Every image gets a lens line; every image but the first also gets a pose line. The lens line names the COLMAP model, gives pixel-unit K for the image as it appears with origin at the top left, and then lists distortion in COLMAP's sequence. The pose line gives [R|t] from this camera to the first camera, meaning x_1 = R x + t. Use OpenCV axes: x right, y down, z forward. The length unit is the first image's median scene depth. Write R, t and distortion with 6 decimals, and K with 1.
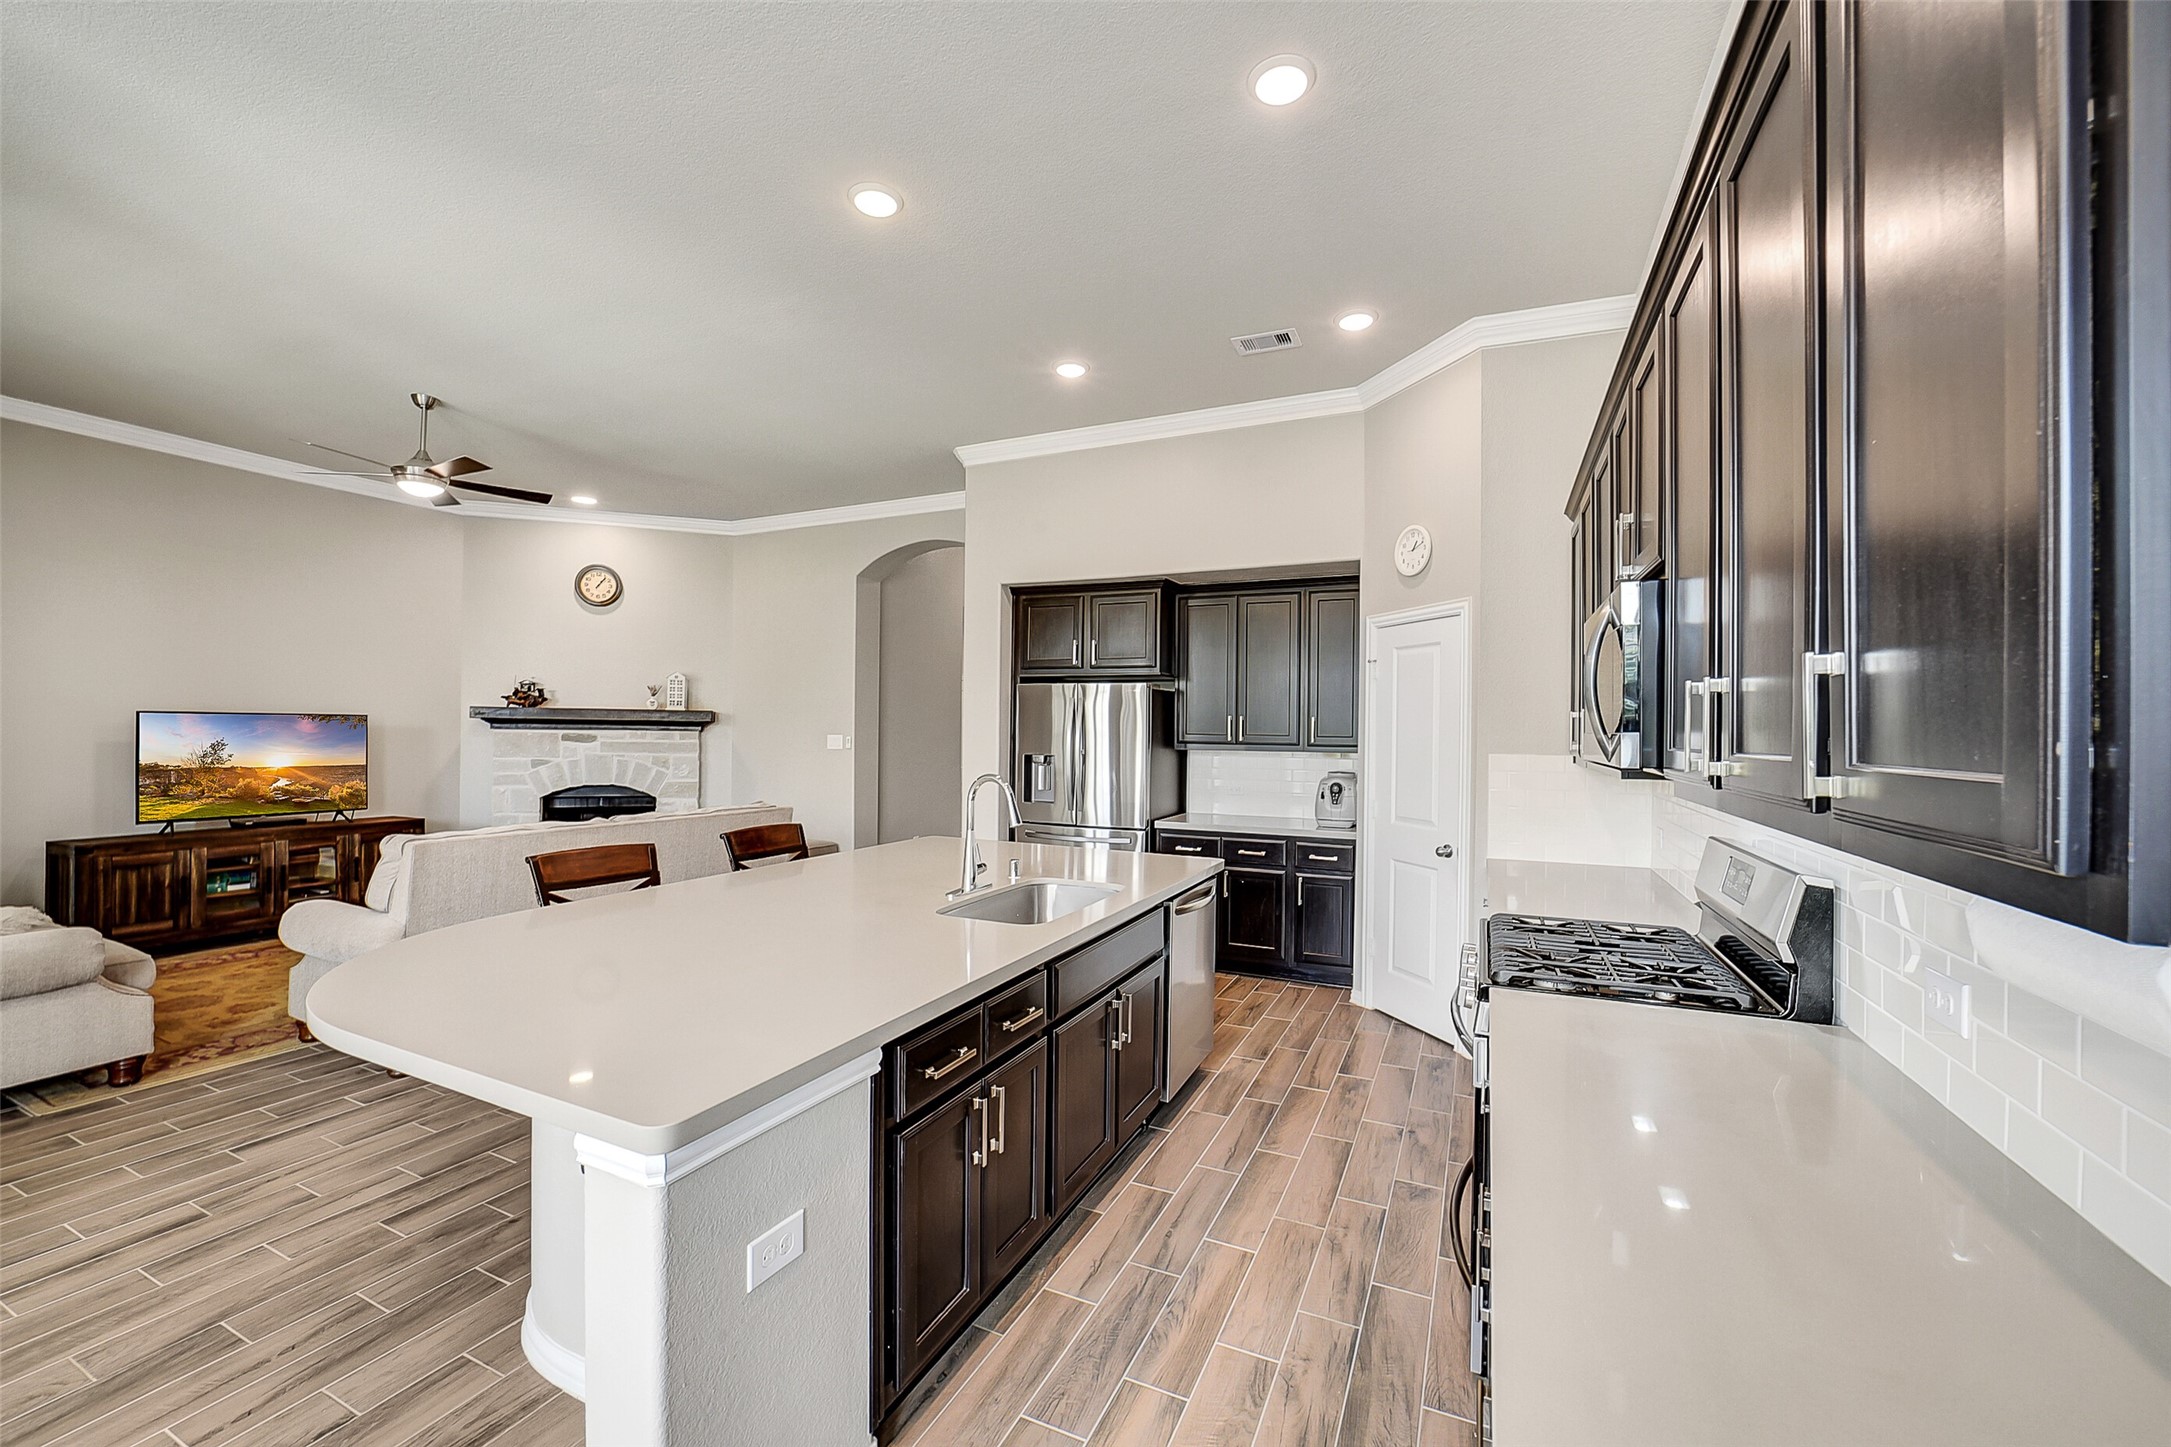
lens RADIAL K [[859.9, 0, 1056.2], [0, 859.9, 733.6], [0, 0, 1]] dist [-0.012083, 0.000947]
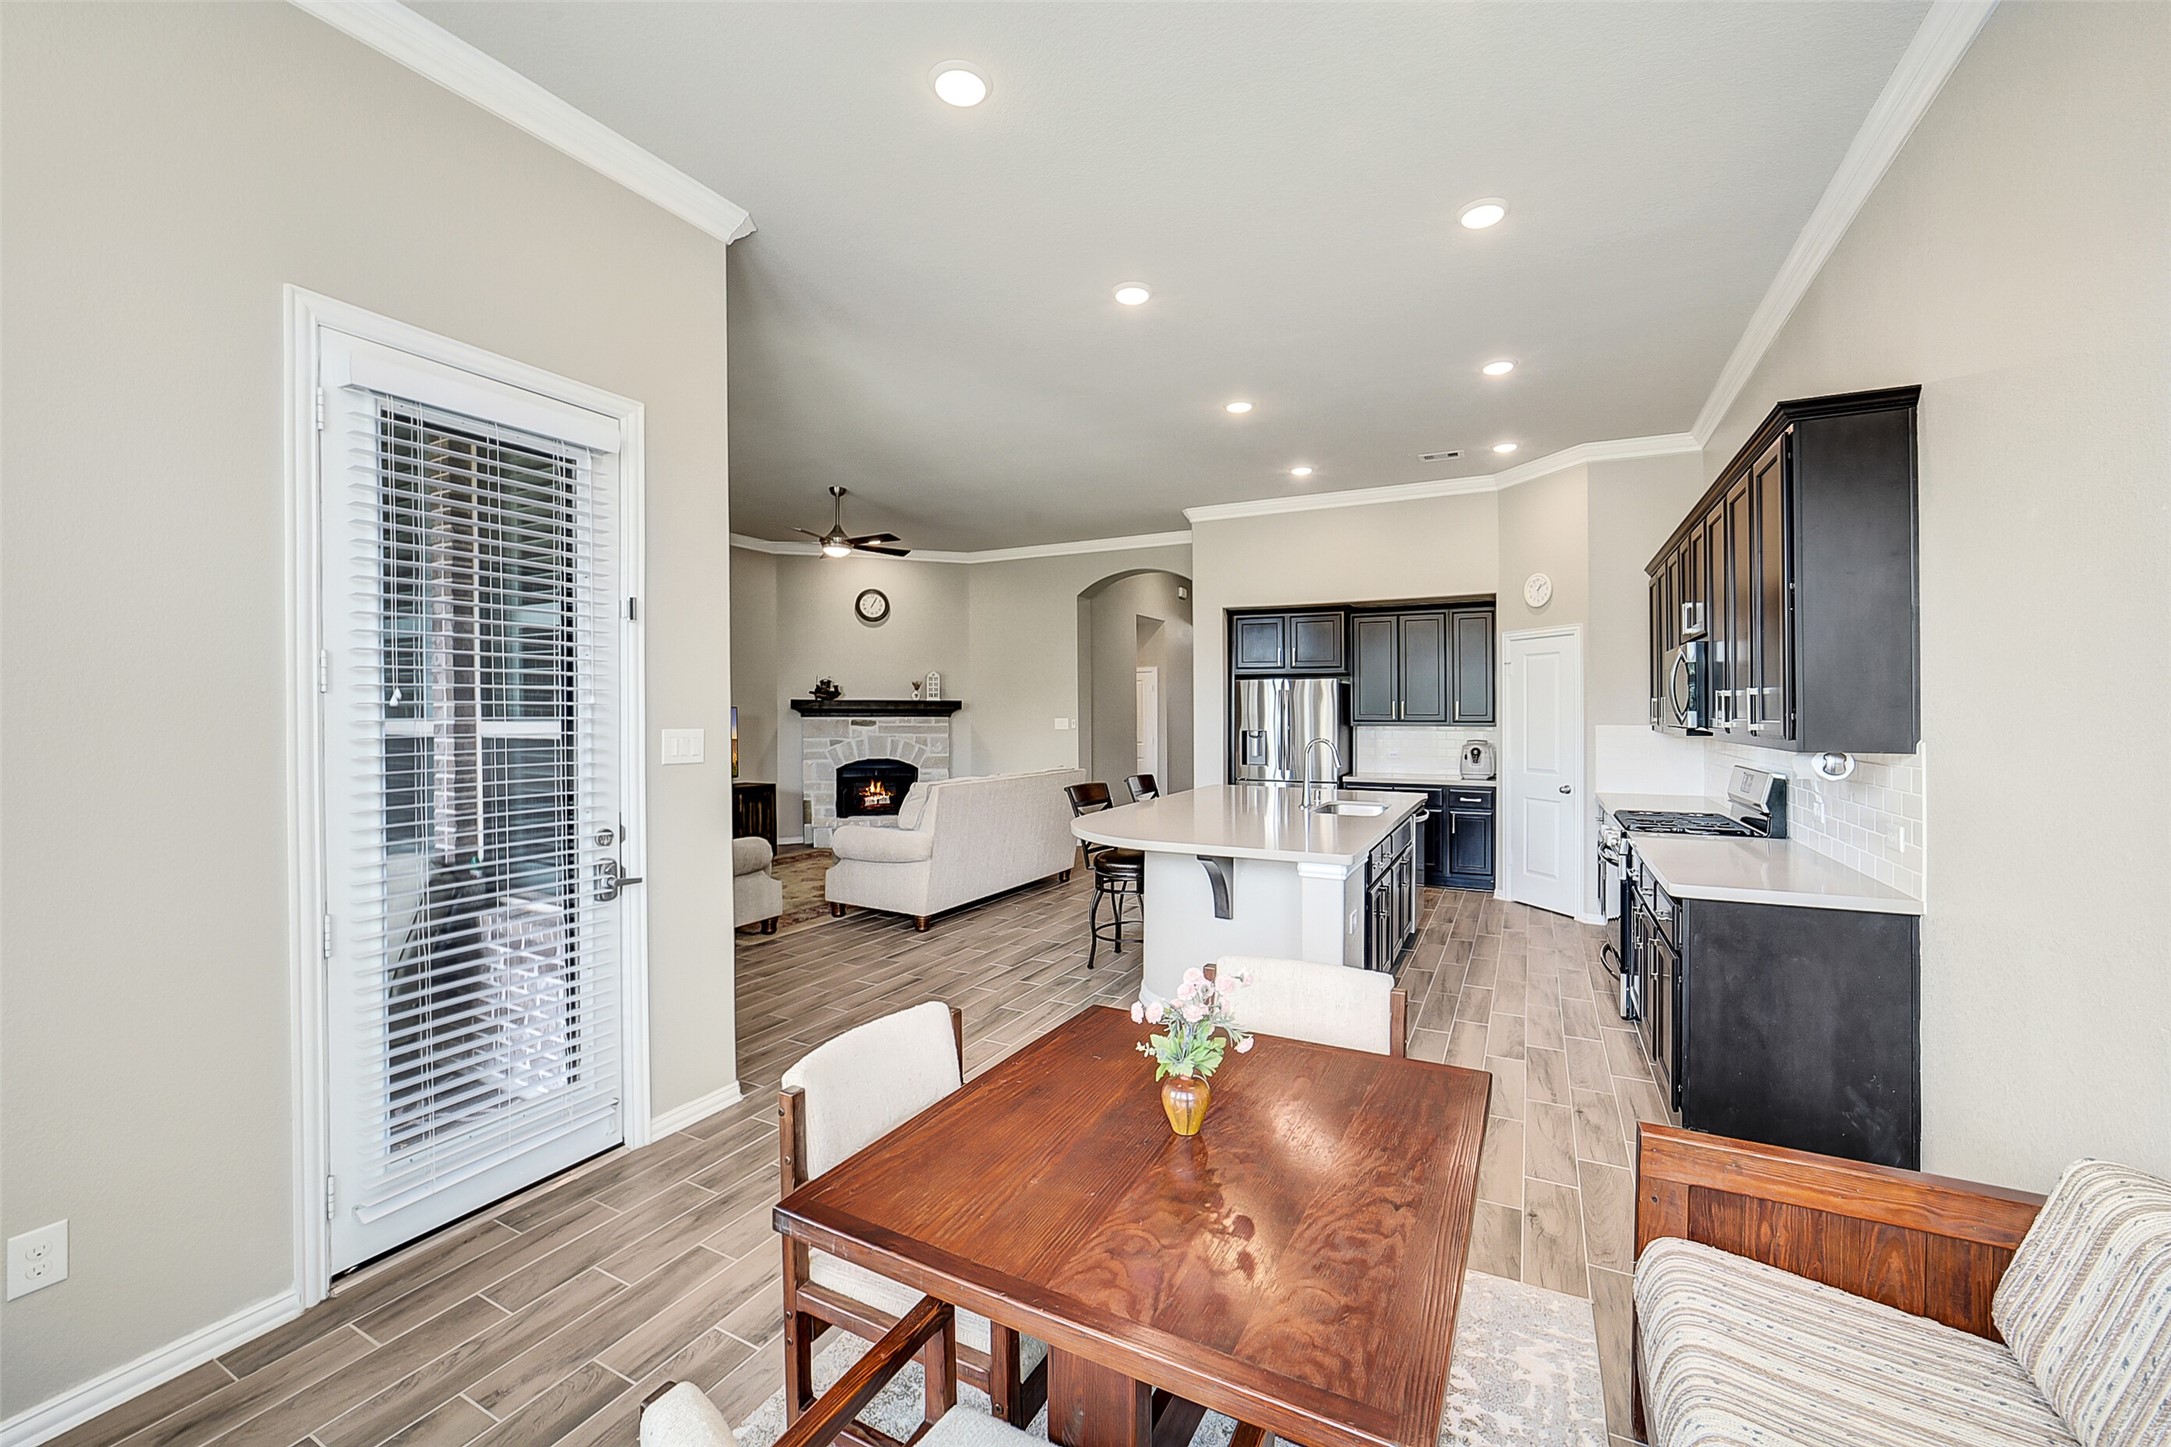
lens RADIAL K [[859.9, 0, 1070.6], [0, 859.9, 708.7], [0, 0, 1]] dist [-0.012083, 0.000947]
pose [[0.999455, -0.011864, -0.030804, -0.302324], [0.011599, 0.999894, -0.008766, -0.002473], [0.030905, 0.008404, 0.999487, -0.438674]]
